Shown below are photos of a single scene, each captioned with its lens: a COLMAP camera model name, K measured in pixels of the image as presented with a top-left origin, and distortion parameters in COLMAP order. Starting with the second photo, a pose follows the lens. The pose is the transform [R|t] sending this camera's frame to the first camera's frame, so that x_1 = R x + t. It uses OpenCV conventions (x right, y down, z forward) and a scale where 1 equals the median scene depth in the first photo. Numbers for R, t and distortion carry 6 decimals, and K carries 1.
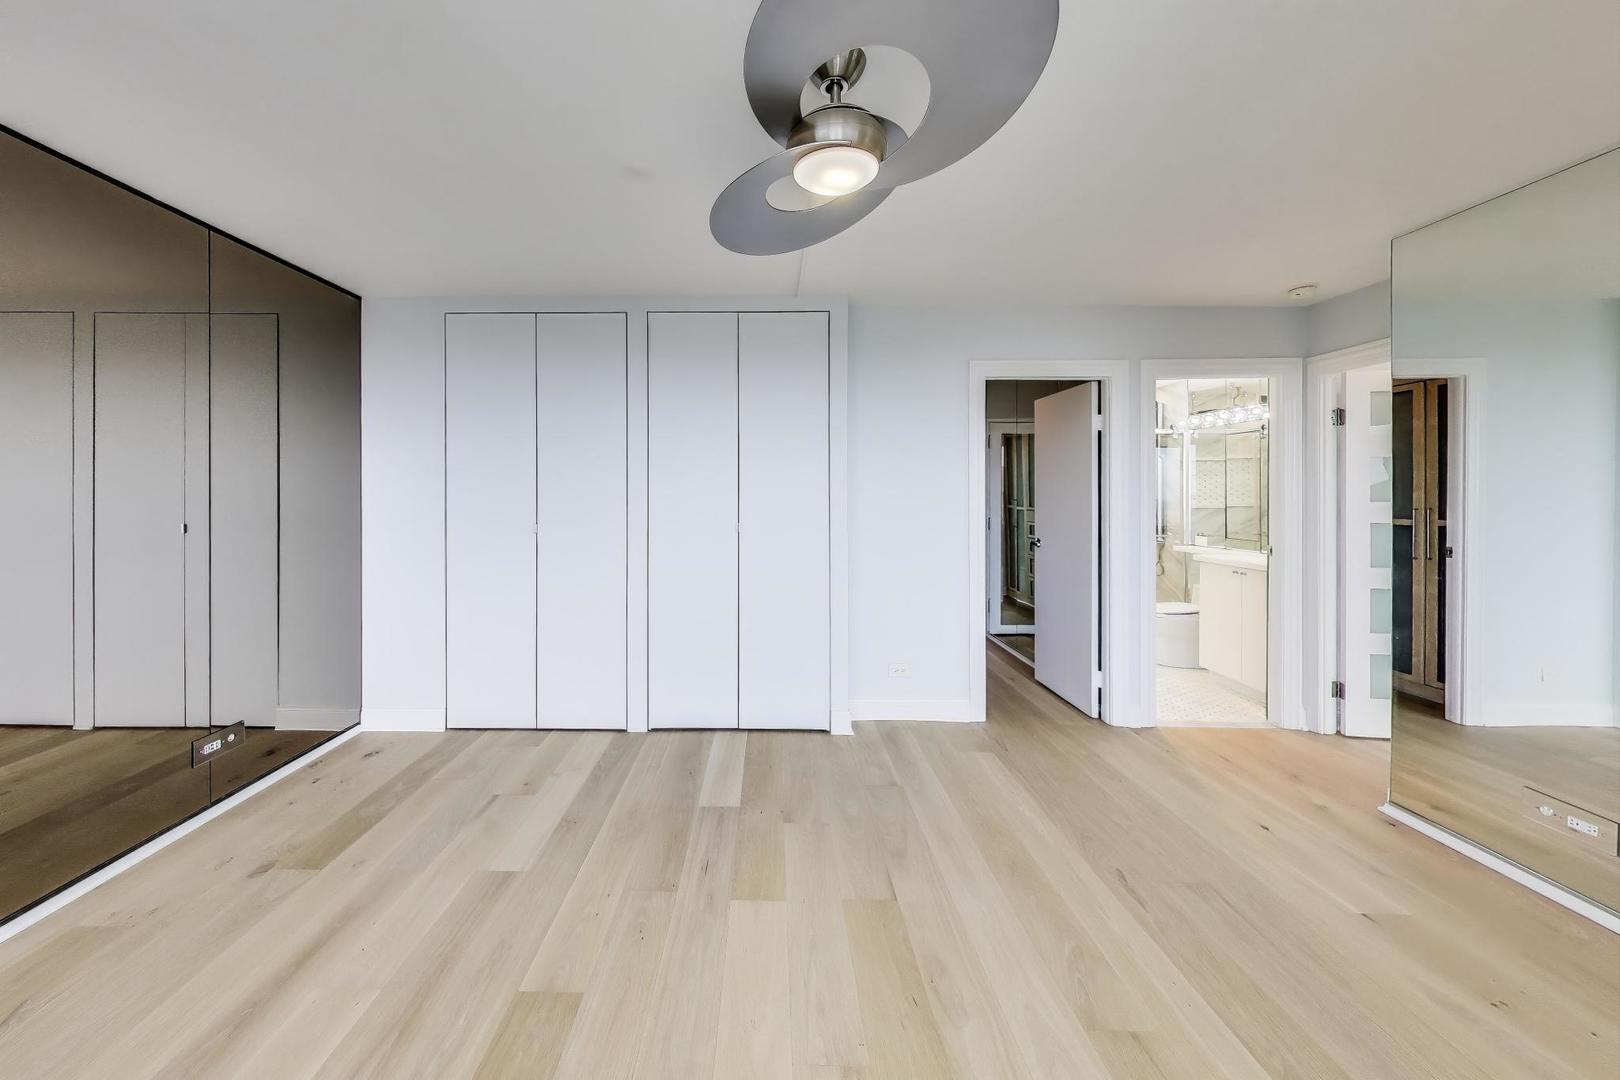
lens RADIAL K [[585.8, 0, 773.6], [0, 585.8, 495.3], [0, 0, 1]] dist [0.001243, -0.000040]
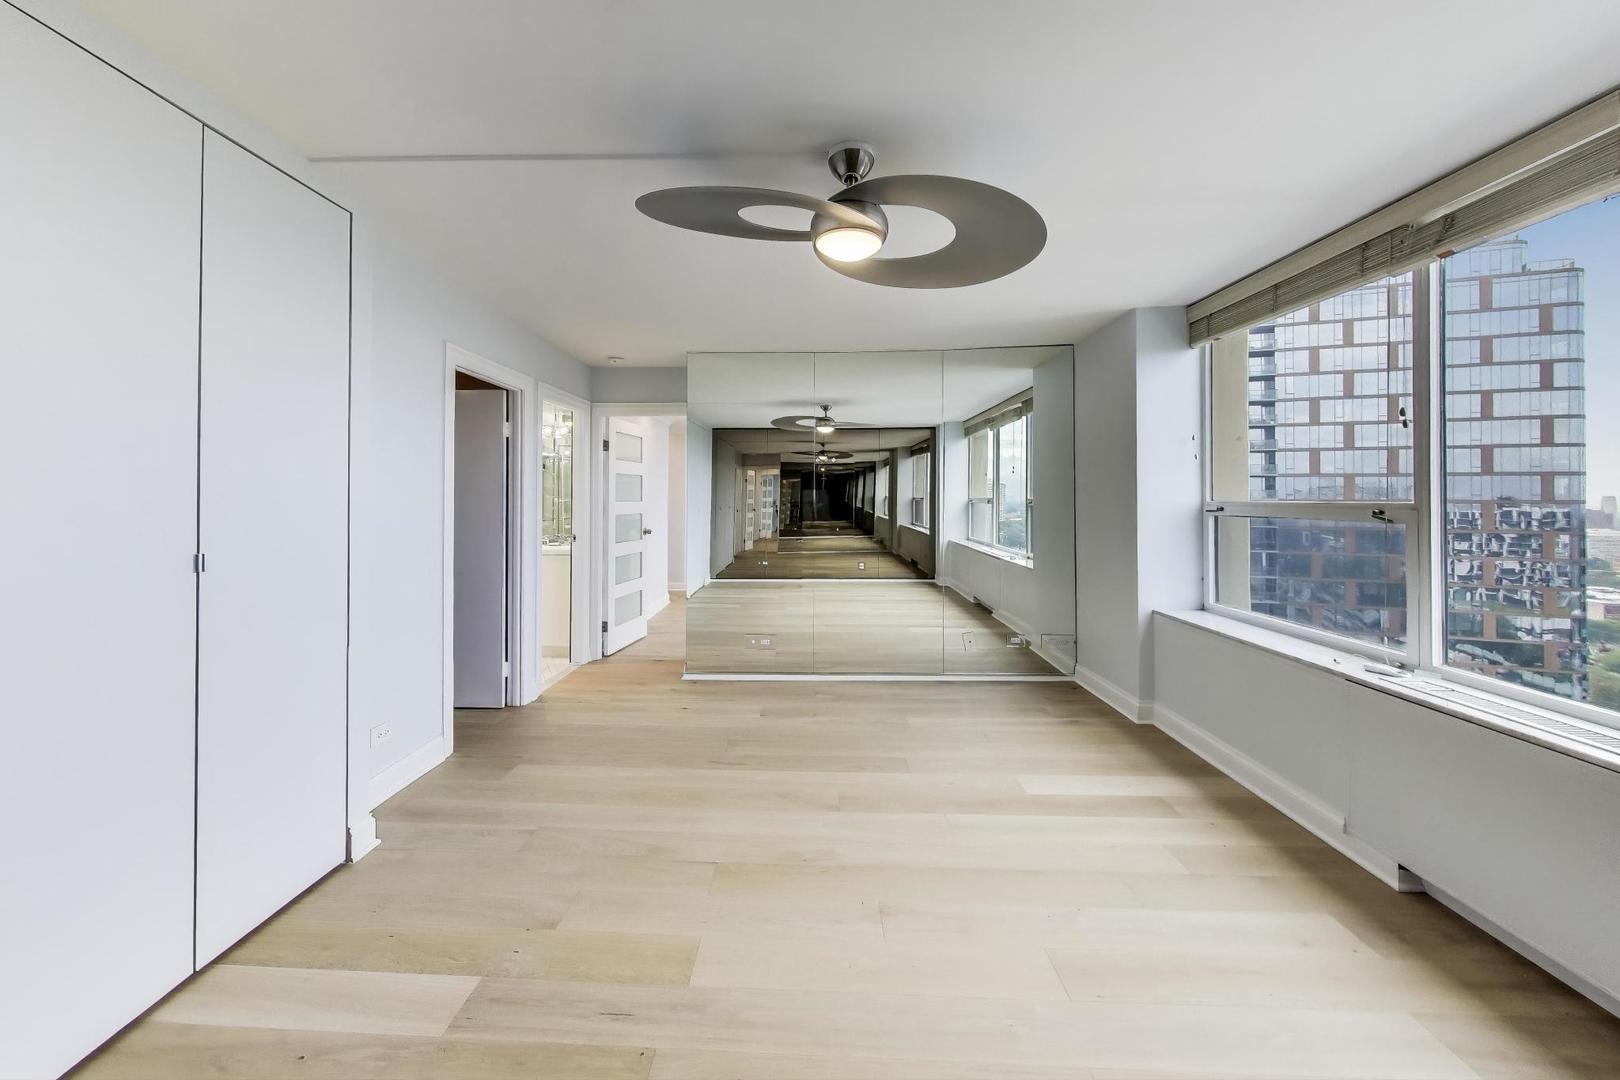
lens RADIAL K [[585.8, 0, 774.2], [0, 585.8, 495.3], [0, 0, 1]] dist [0.001243, -0.000040]
pose [[0.056386, 0.003216, 0.998404, -0.719780], [0.000142, 0.999995, -0.003229, -0.001651], [-0.998409, 0.000324, 0.056385, 0.665794]]
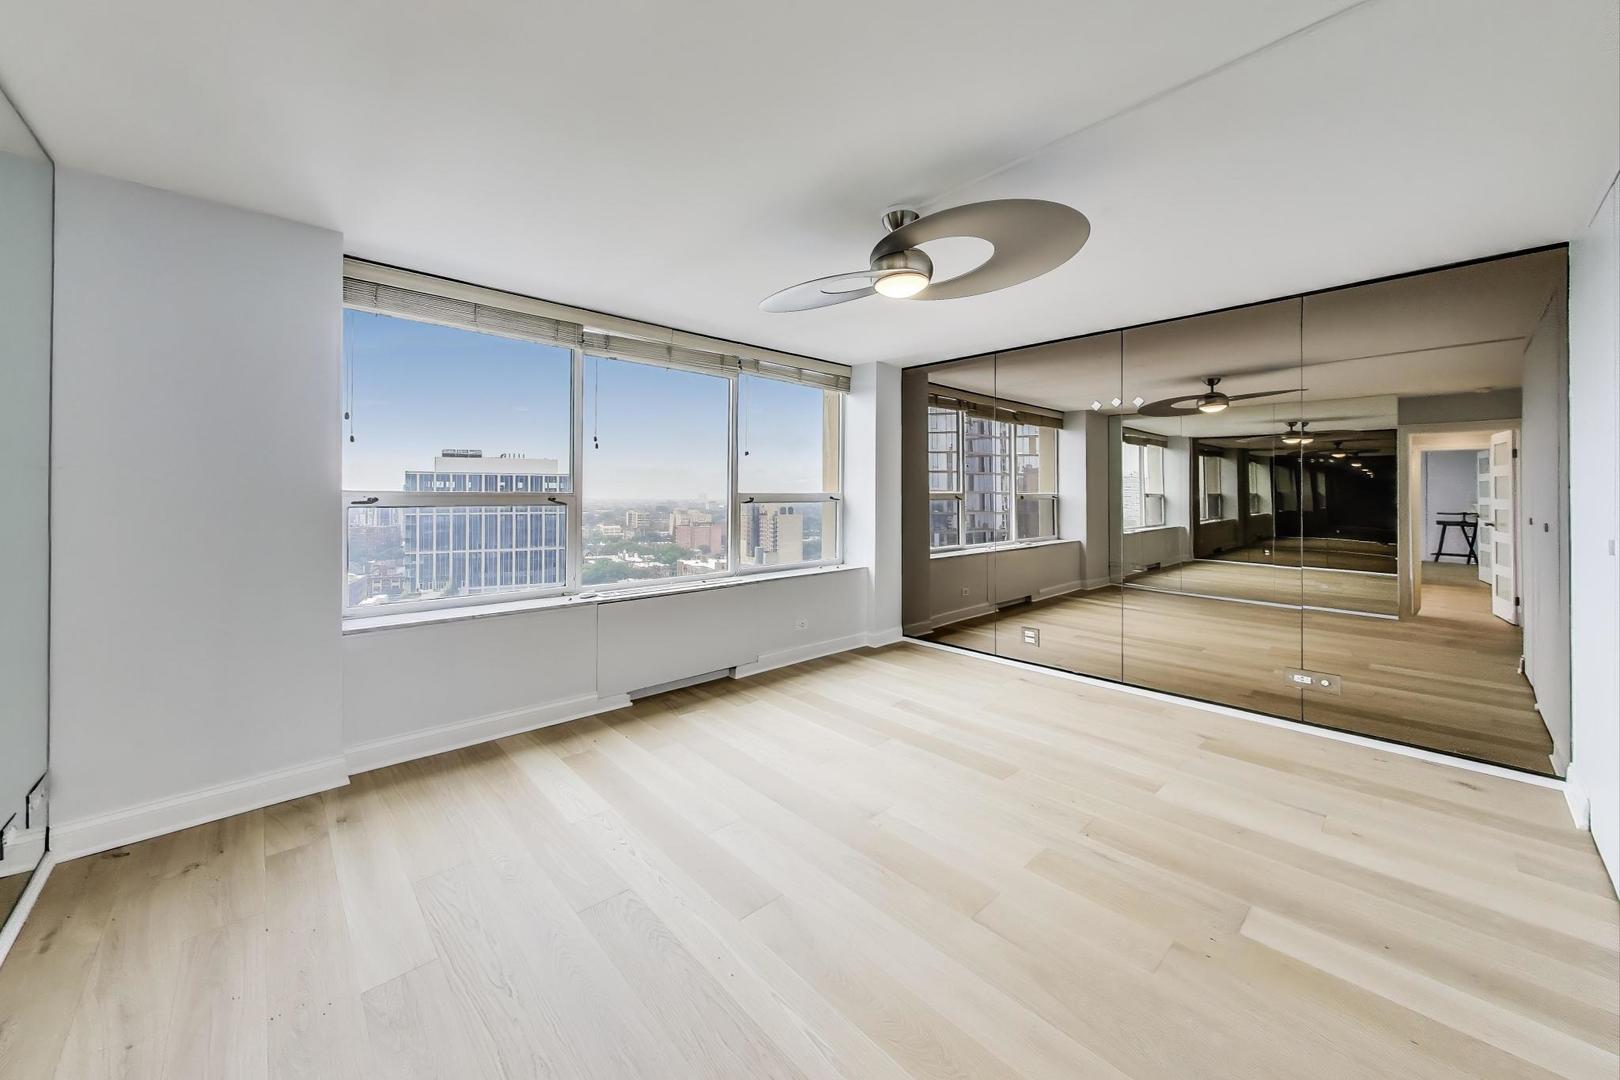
lens RADIAL K [[585.8, 0, 778.3], [0, 585.8, 486.4], [0, 0, 1]] dist [0.001243, -0.000040]
pose [[-0.744767, -0.012337, -0.667210, 0.871020], [-0.008008, 0.999922, -0.009550, 0.001992], [0.667276, -0.001769, -0.744808, 1.204529]]
